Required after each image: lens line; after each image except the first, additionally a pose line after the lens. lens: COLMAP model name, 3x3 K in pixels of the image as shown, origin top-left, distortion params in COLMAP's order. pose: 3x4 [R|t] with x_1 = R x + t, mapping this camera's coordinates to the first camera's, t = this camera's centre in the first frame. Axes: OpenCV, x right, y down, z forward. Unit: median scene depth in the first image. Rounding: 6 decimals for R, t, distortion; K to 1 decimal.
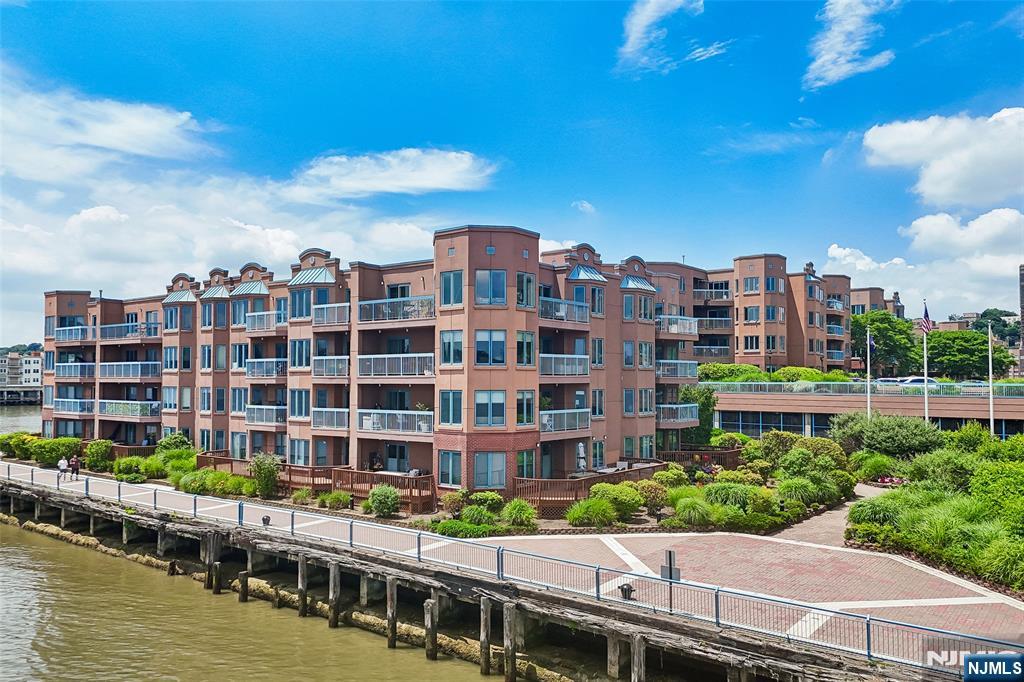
lens RADIAL K [[761.9, 0, 489.6], [0, 761.9, 342.7], [0, 0, 1]] dist [0.027938, -0.062949]
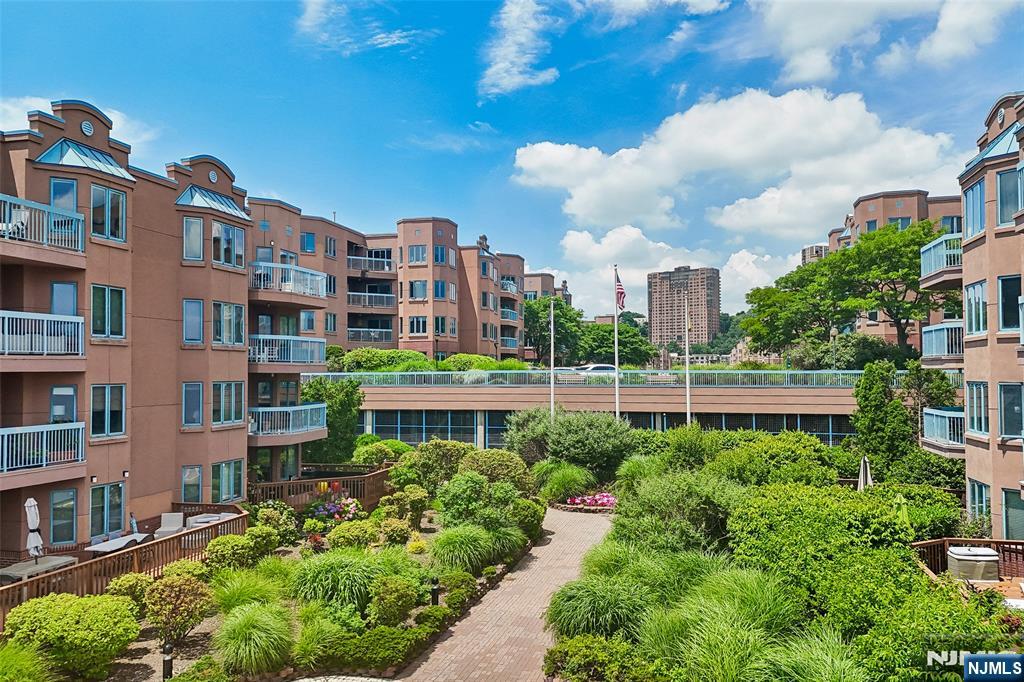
lens RADIAL K [[761.9, 0, 489.6], [0, 761.9, 342.7], [0, 0, 1]] dist [0.027938, -0.062949]
pose [[0.918844, 0.005429, 0.394585, 0.140238], [-0.007830, 0.999959, 0.004474, 0.022956], [-0.394544, -0.007201, 0.918849, 0.335279]]
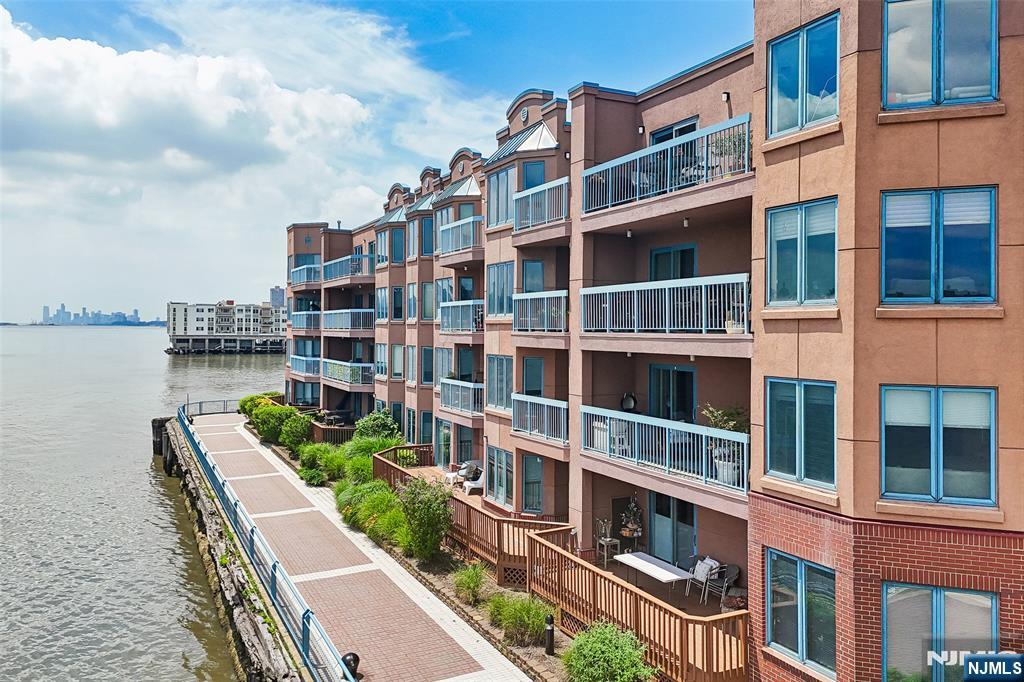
lens RADIAL K [[752.7, 0, 512.4], [0, 752.7, 318.5], [0, 0, 1]] dist [0.072154, -0.058521]
pose [[0.910850, -0.001542, -0.412735, -0.019474], [0.015230, 0.999438, 0.029876, 0.016545], [0.412457, -0.033499, 0.910361, 0.456704]]
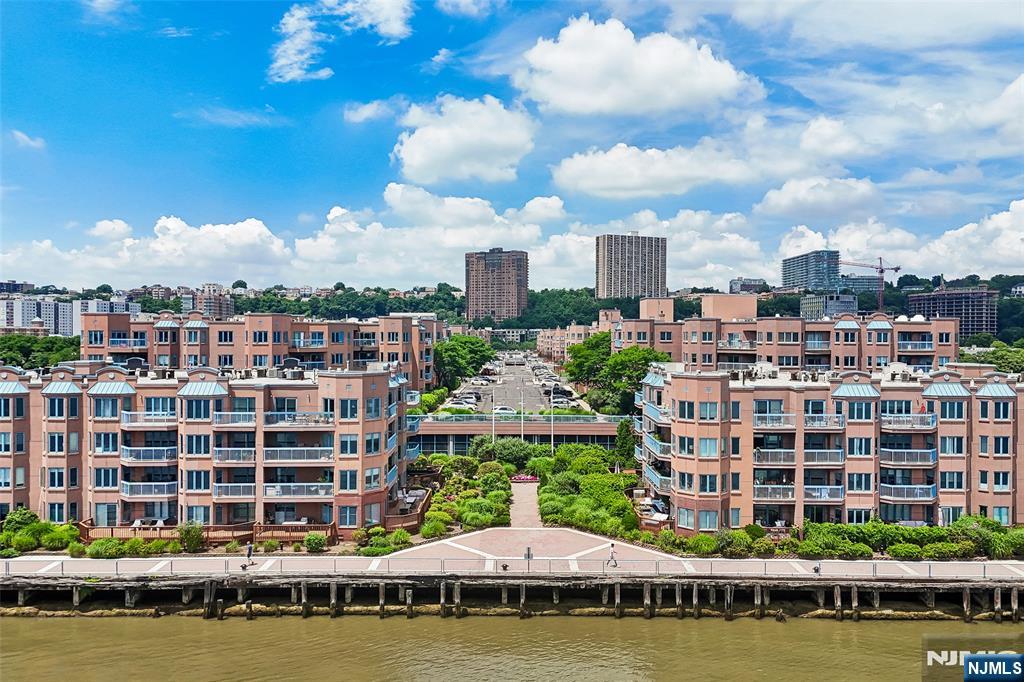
lens RADIAL K [[761.9, 0, 489.6], [0, 761.9, 342.7], [0, 0, 1]] dist [0.027938, -0.062949]
pose [[0.791505, -0.017905, 0.610900, -0.593467], [-0.020516, 0.998229, 0.055838, -0.228956], [-0.610818, -0.056729, 0.789736, -0.365011]]
